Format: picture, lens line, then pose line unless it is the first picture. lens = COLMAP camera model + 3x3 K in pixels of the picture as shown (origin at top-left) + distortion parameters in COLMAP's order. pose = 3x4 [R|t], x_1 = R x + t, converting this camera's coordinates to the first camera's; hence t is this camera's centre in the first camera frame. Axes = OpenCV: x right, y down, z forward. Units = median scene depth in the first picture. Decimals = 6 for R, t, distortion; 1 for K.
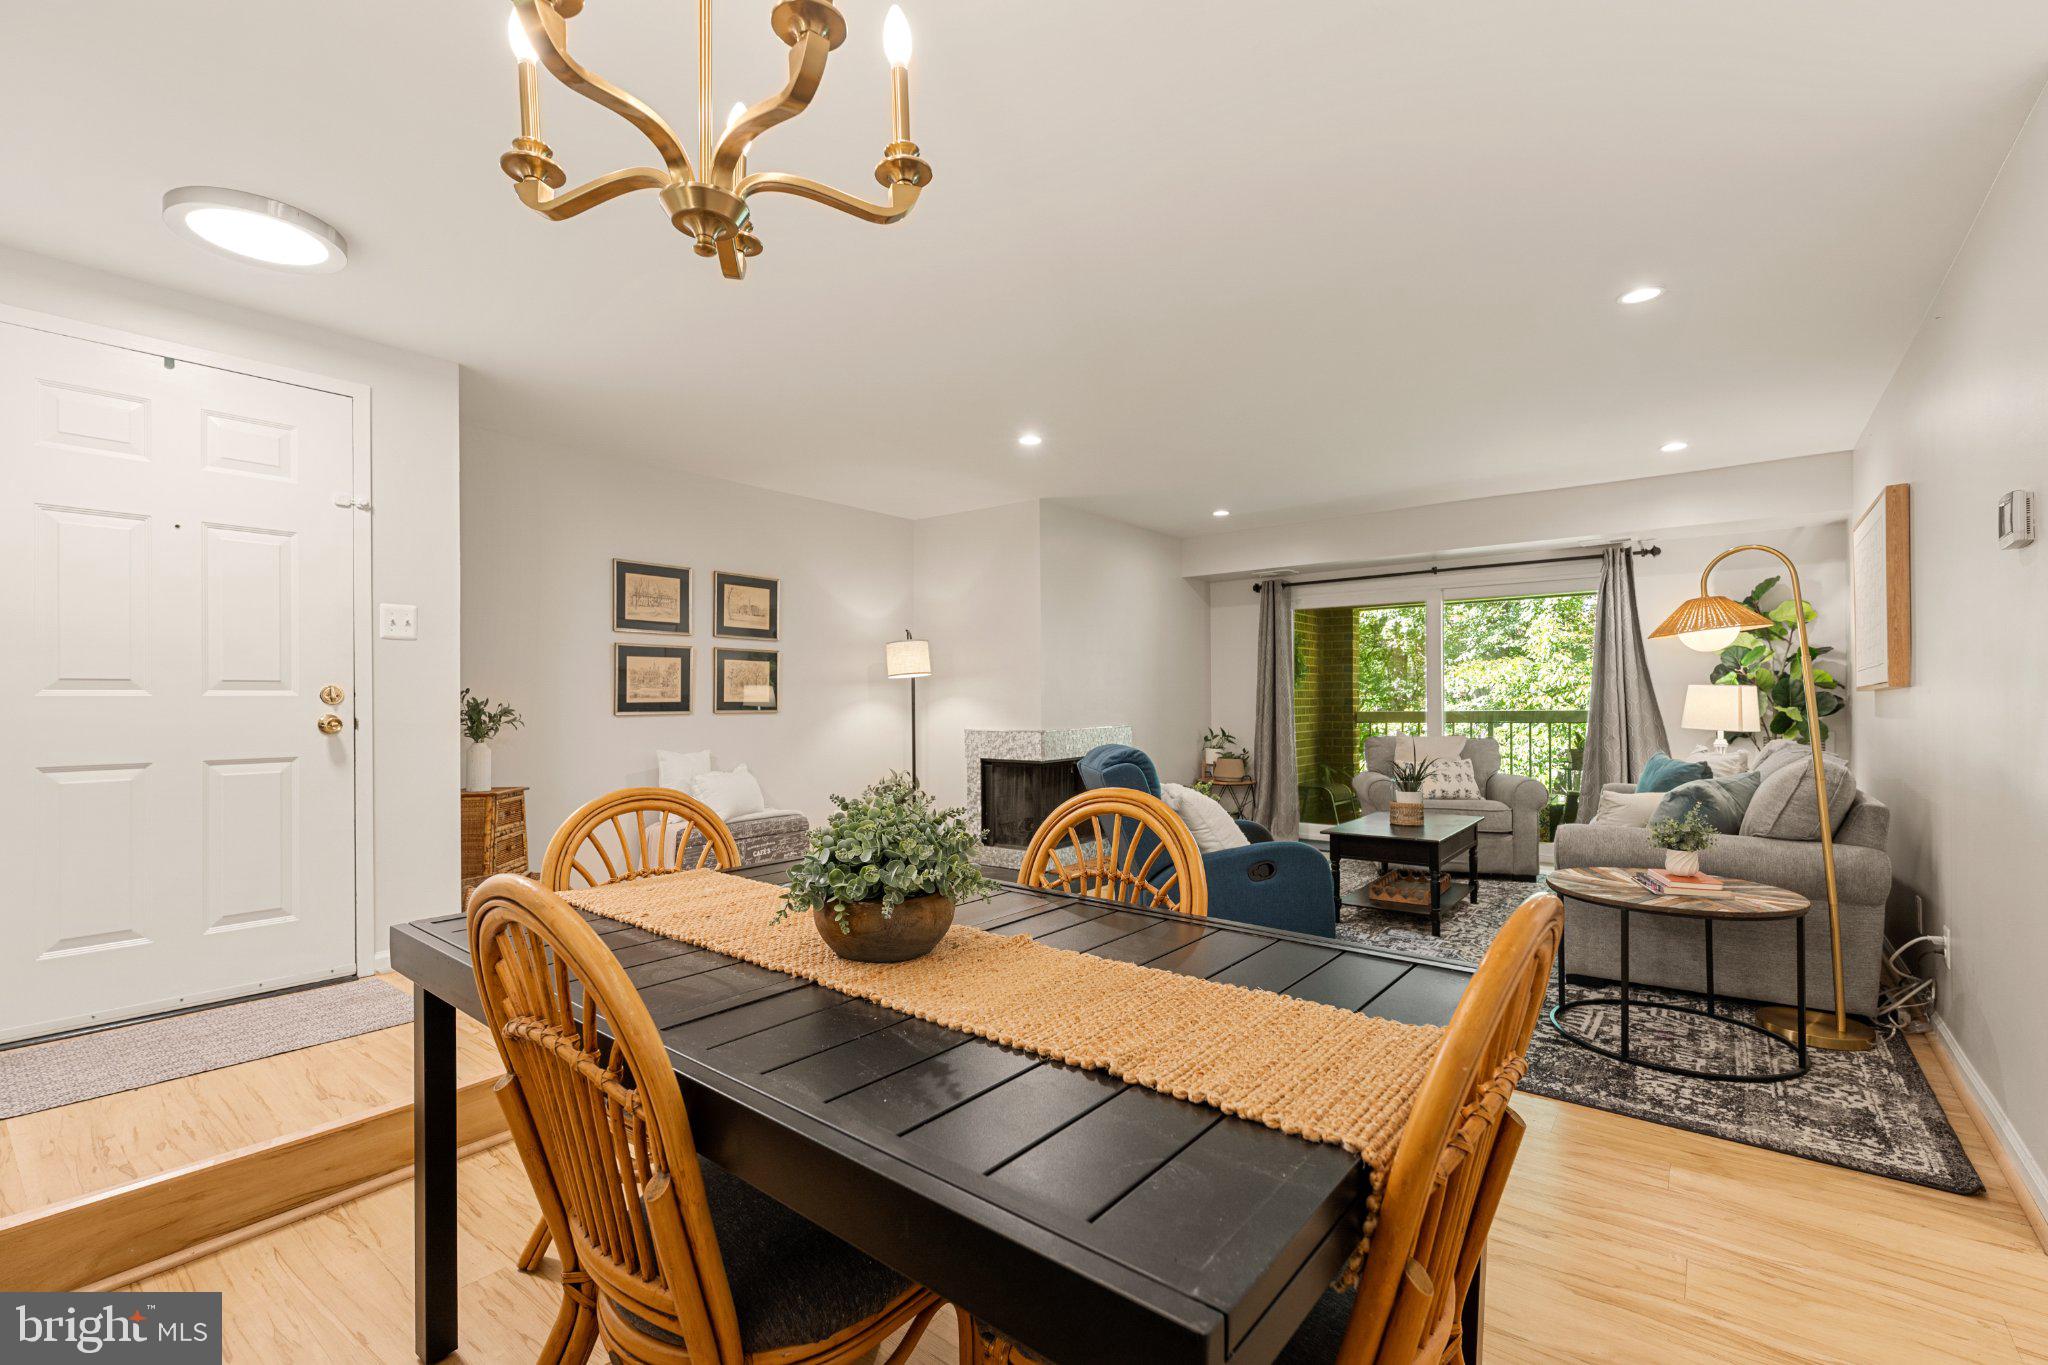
lens RADIAL K [[898.0, 0, 1020.0], [0, 898.0, 702.8], [0, 0, 1]] dist [-0.000597, -0.000041]
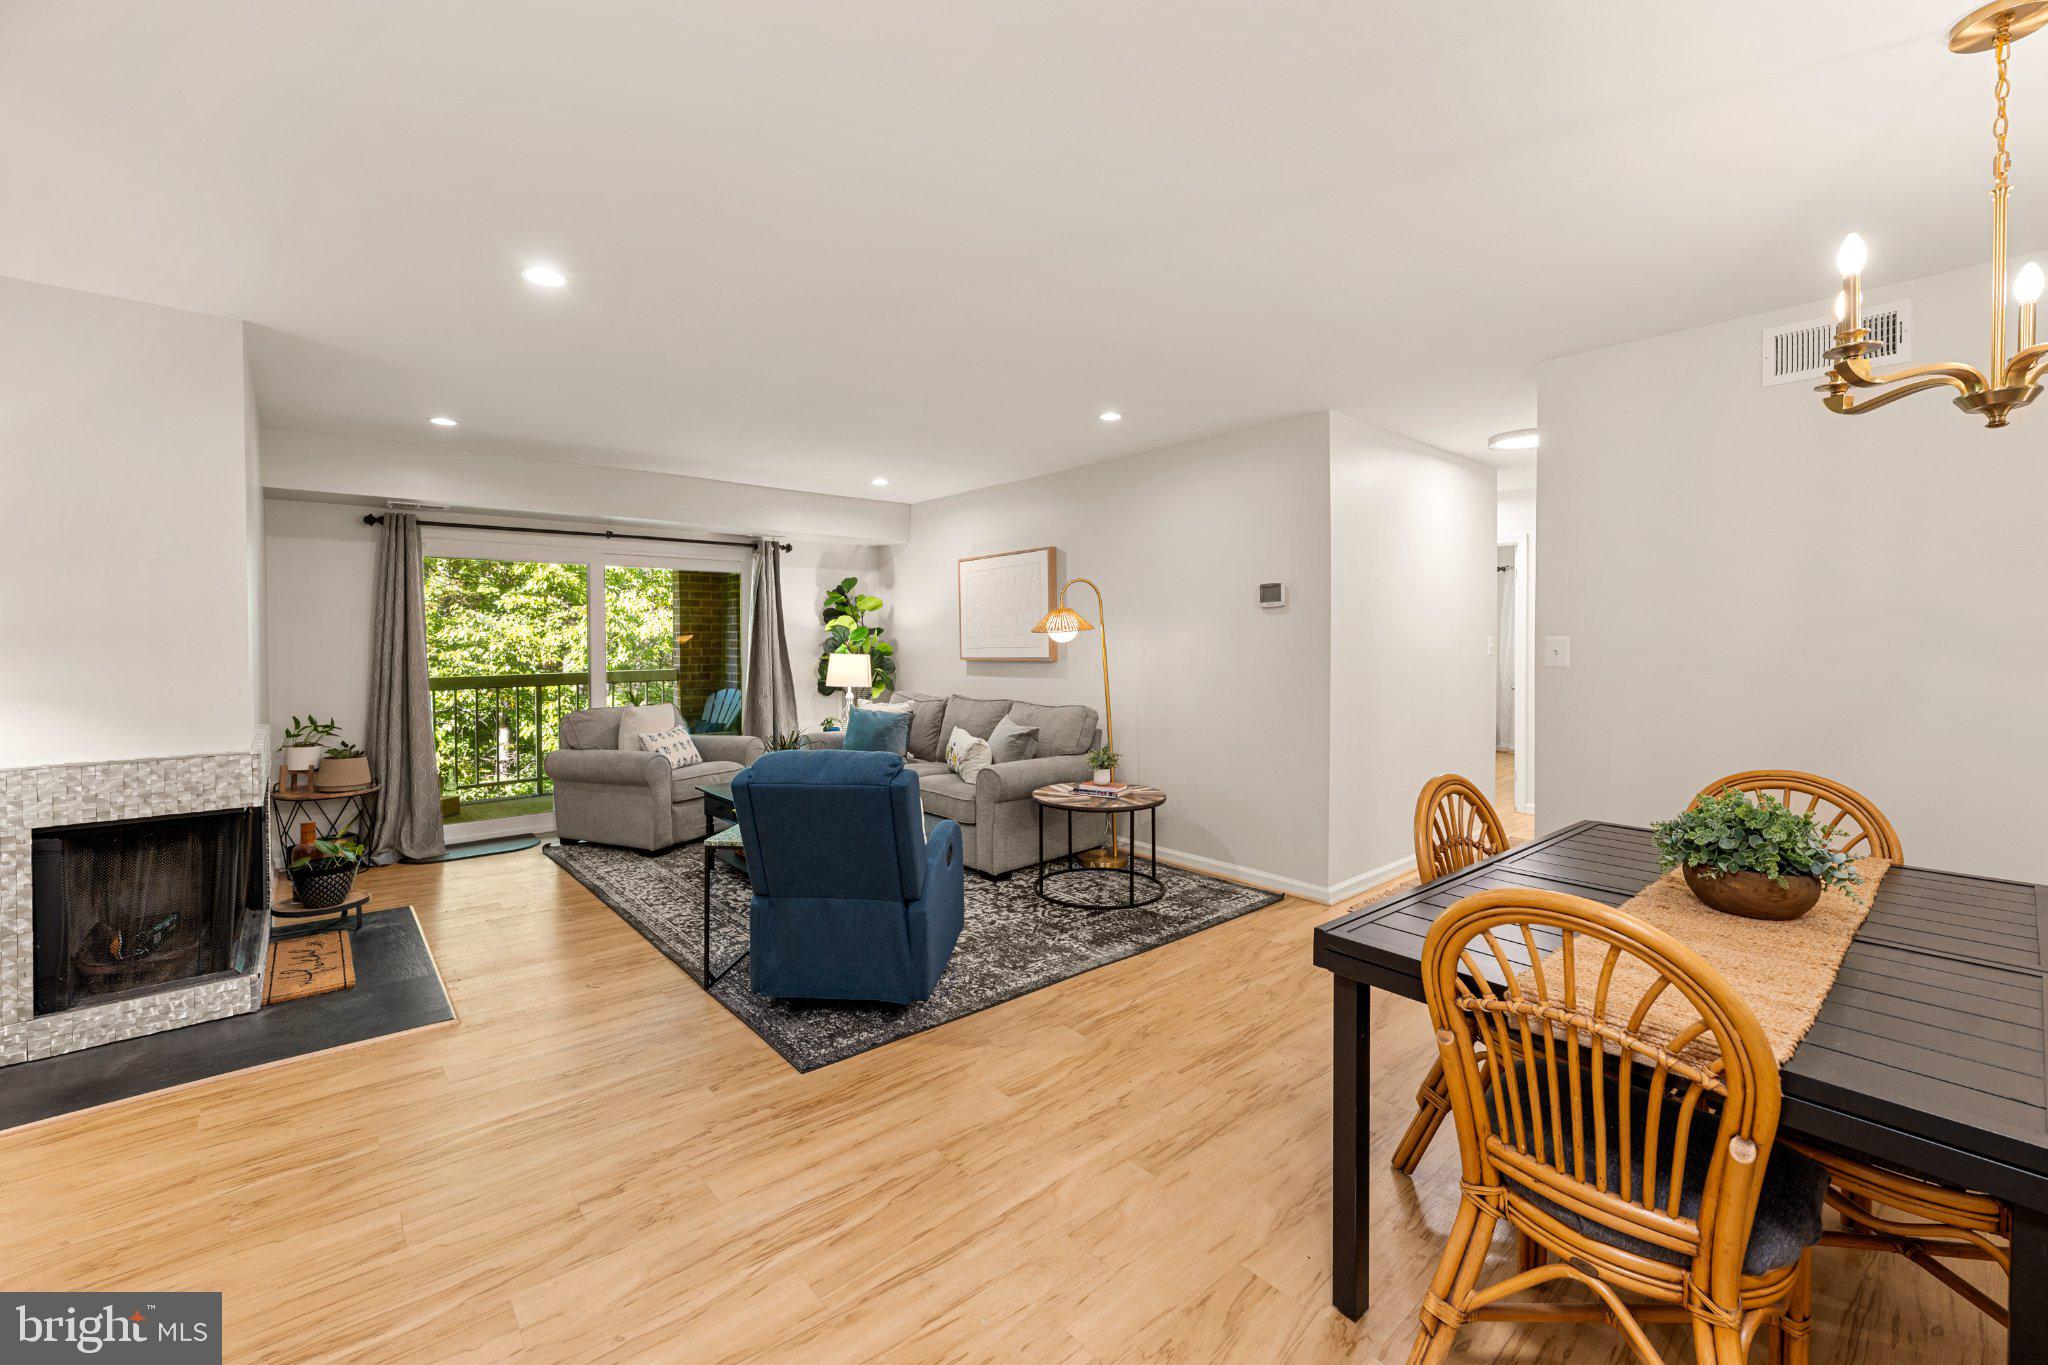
lens RADIAL K [[820.4, 0, 1020.3], [0, 820.4, 675.8], [0, 0, 1]] dist [-0.000890, 0.000285]
pose [[0.183831, -0.042446, 0.982041, -0.726998], [0.003090, 0.999087, 0.042604, -0.068553], [-0.982953, -0.004797, 0.183794, 0.874241]]
